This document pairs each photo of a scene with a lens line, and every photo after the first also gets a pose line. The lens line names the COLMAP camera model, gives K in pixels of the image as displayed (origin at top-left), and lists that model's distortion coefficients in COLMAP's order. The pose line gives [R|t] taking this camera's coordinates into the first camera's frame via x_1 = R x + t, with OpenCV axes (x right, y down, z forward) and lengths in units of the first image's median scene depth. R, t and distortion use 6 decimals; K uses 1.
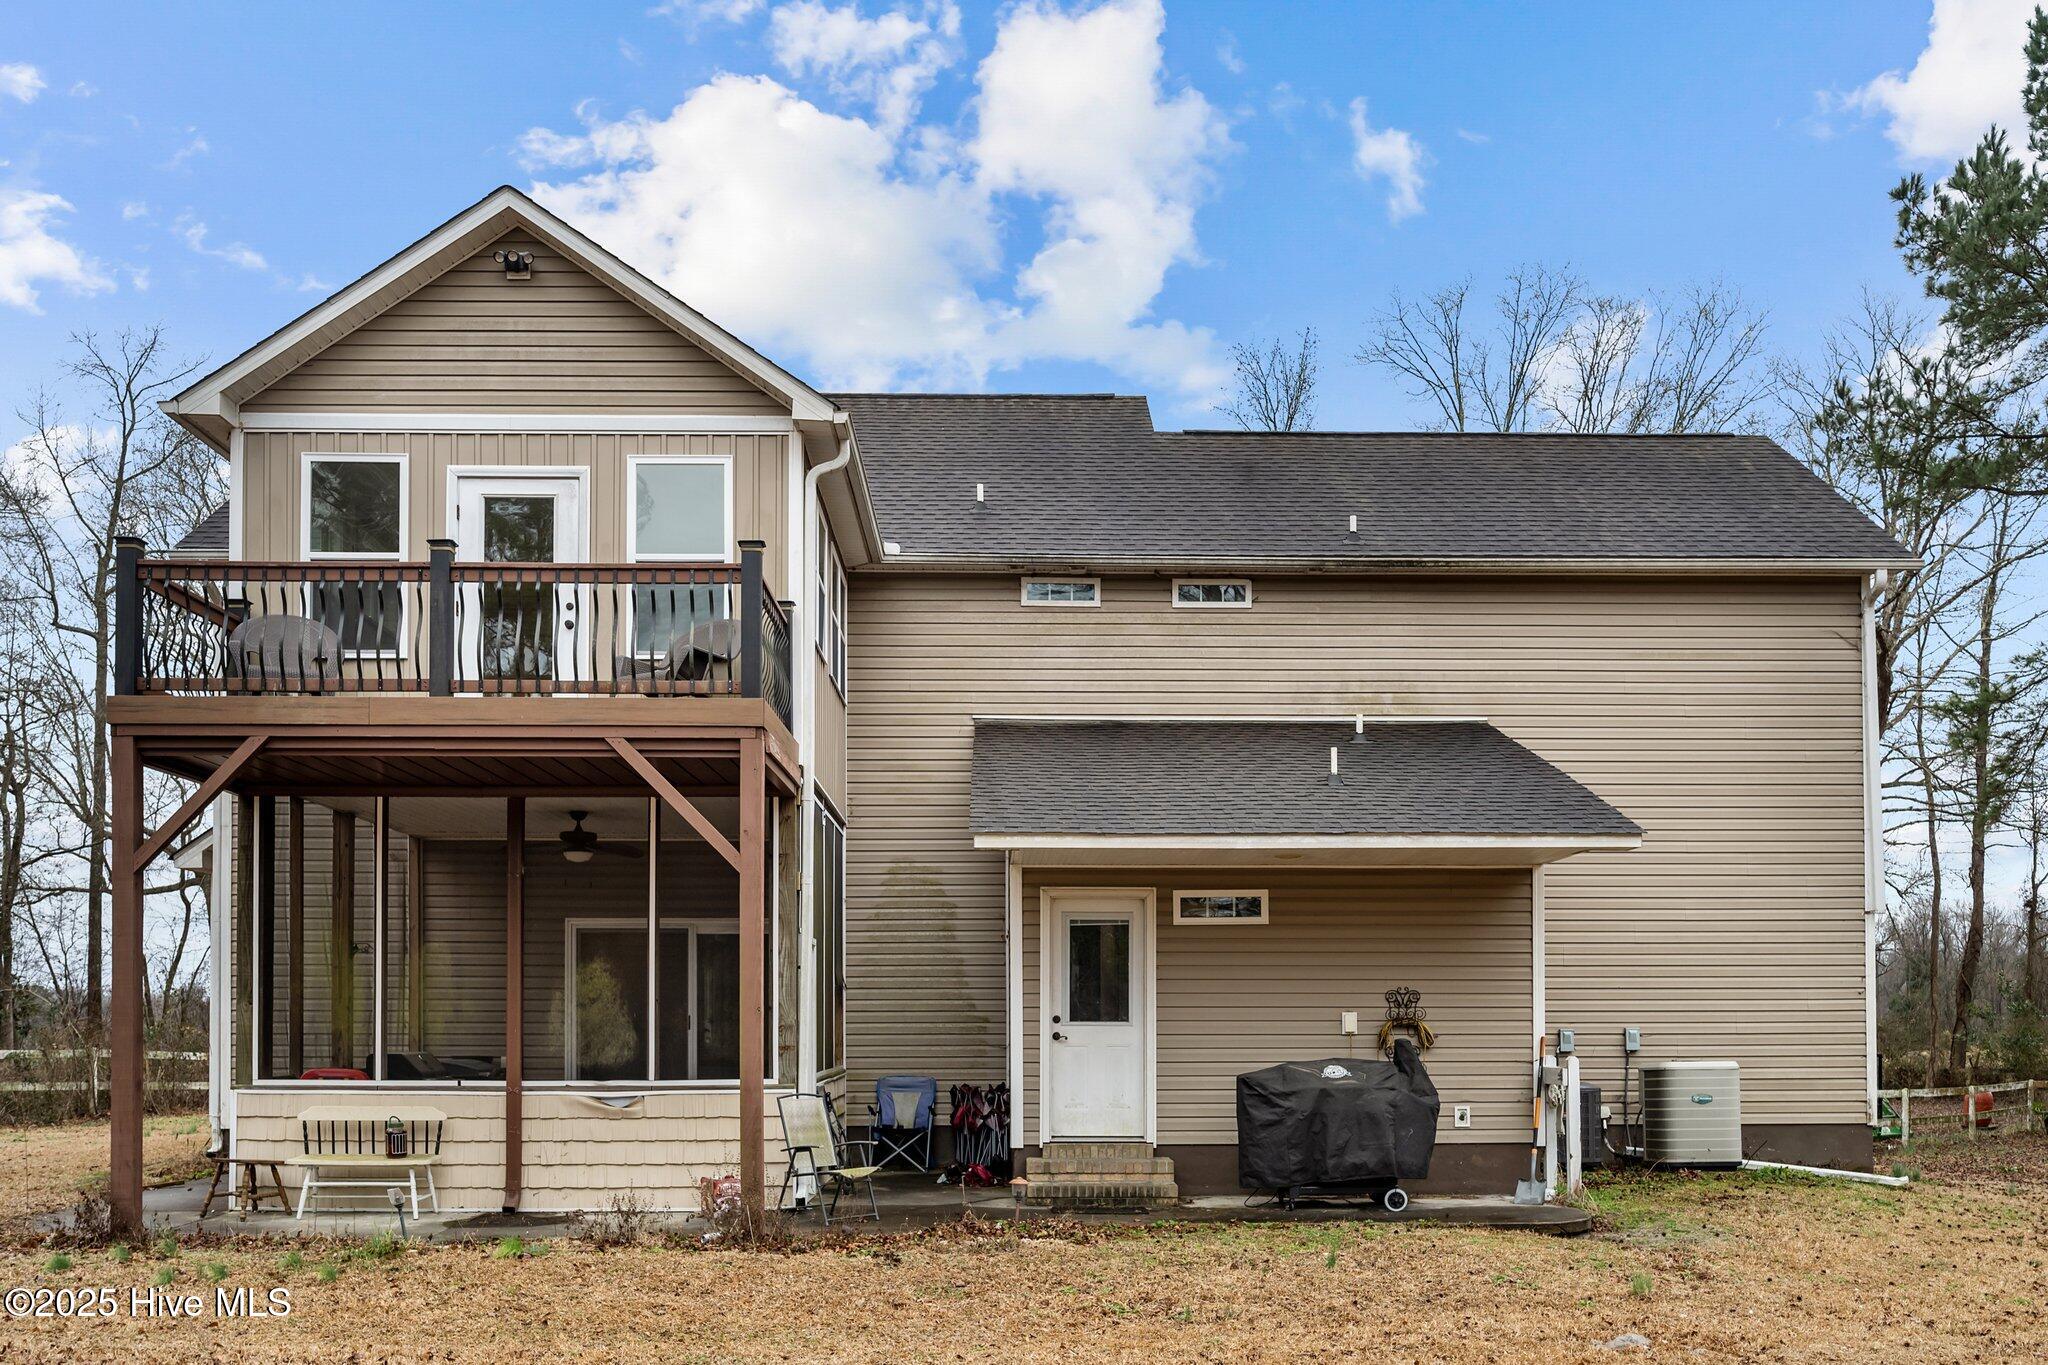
lens RADIAL K [[1727.4, 0, 1023.7], [0, 1727.4, 671.7], [0, 0, 1]] dist [0.001488, -0.006256]
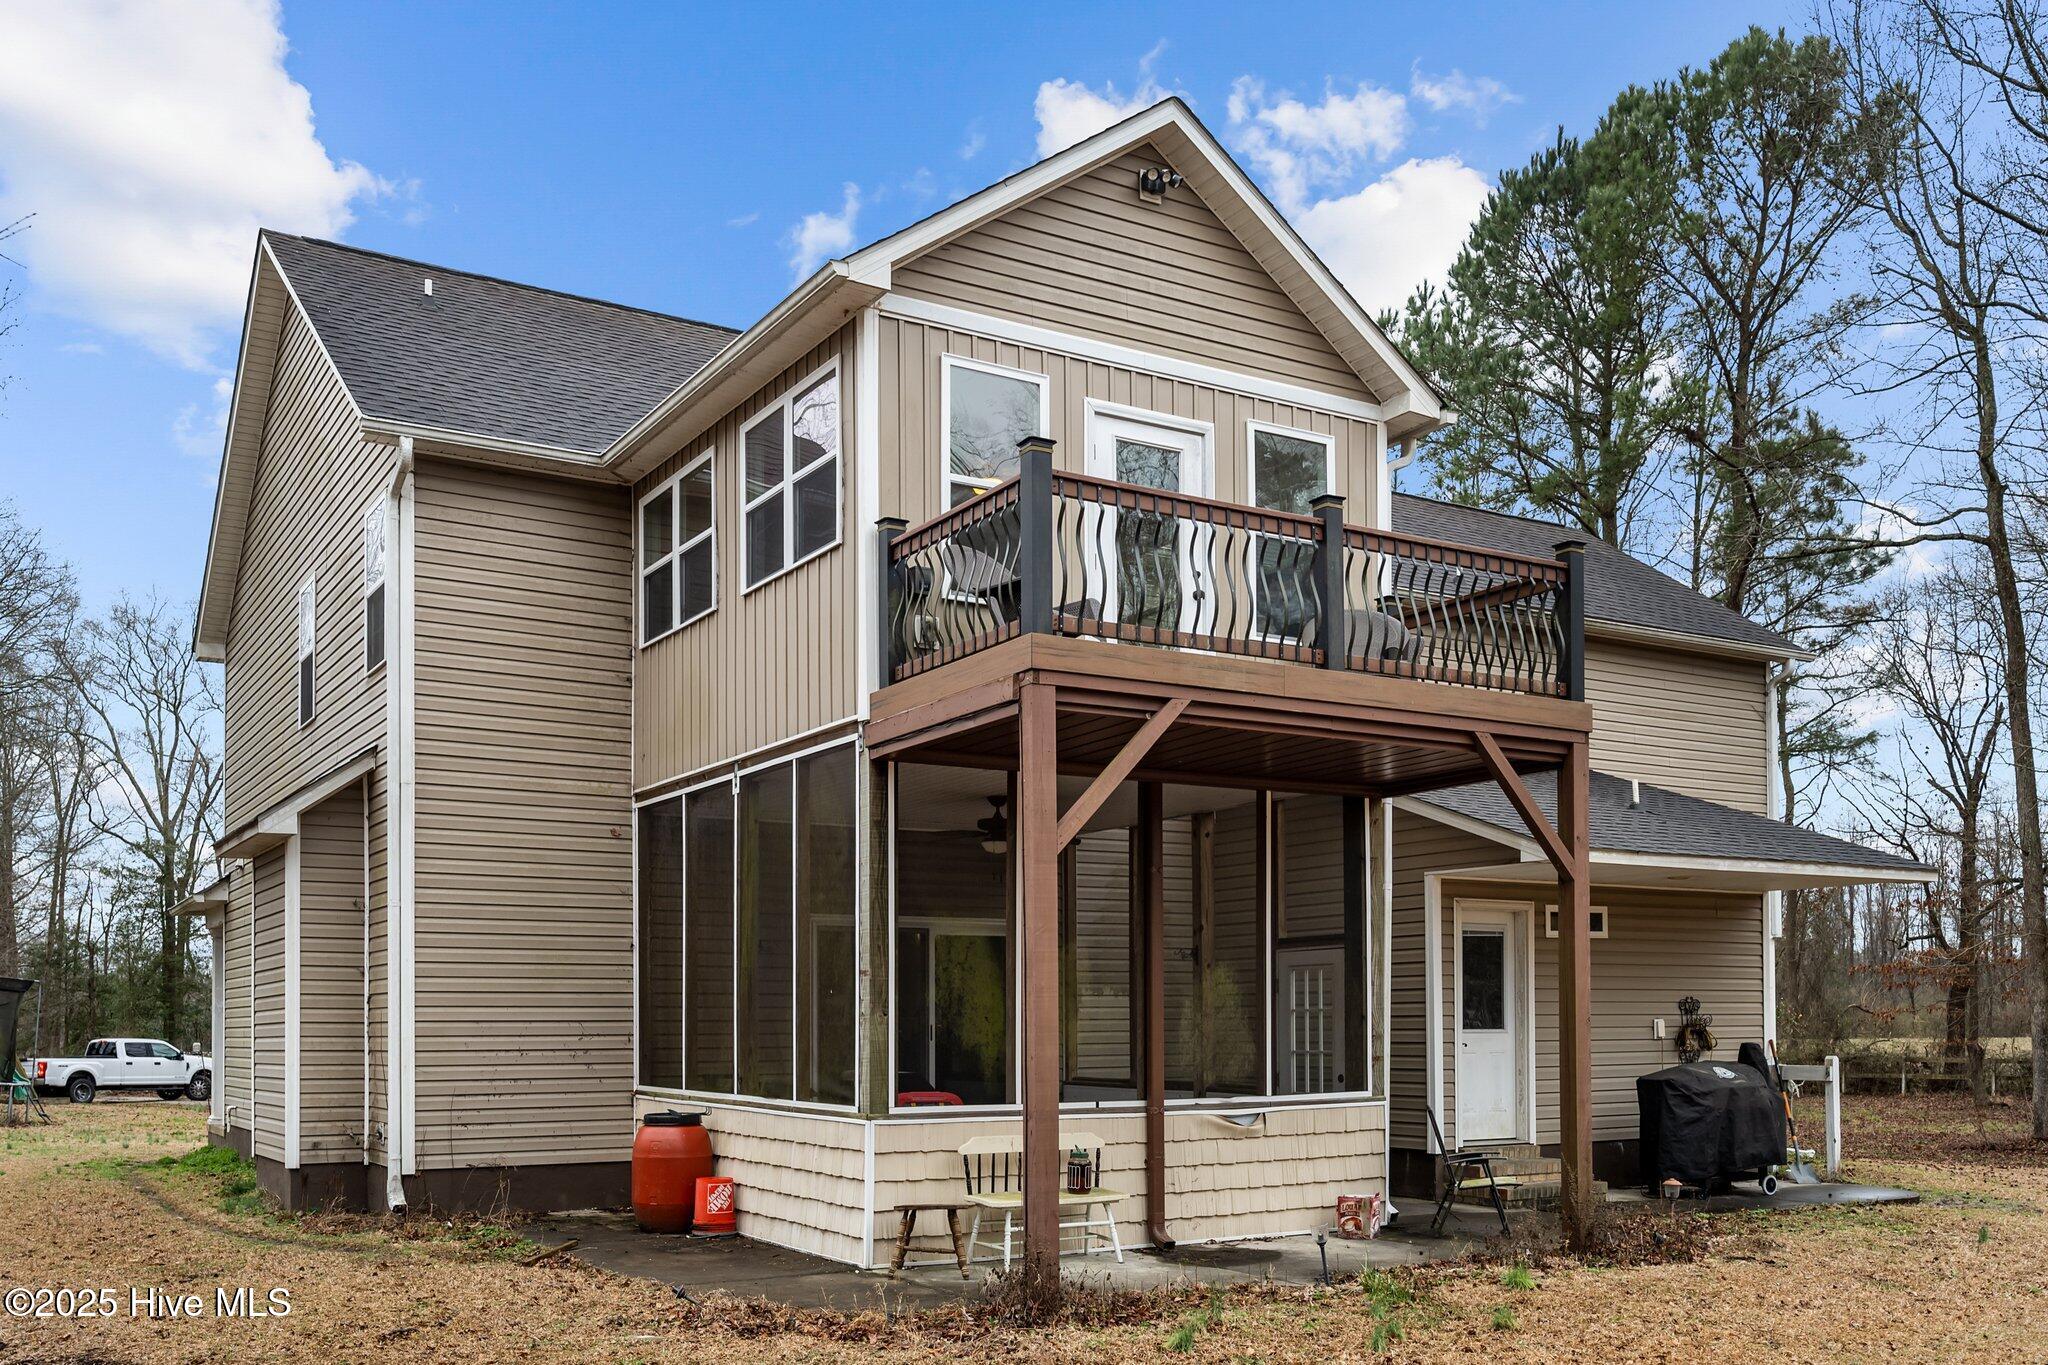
lens RADIAL K [[1719.0, 0, 1023.8], [0, 1719.0, 694.6], [0, 0, 1]] dist [0.006312, 0.006196]
pose [[0.872061, 0.086145, 0.481757, -0.781833], [-0.090340, 0.995805, -0.014534, 0.046562], [-0.480988, -0.030848, 0.876185, 0.256106]]
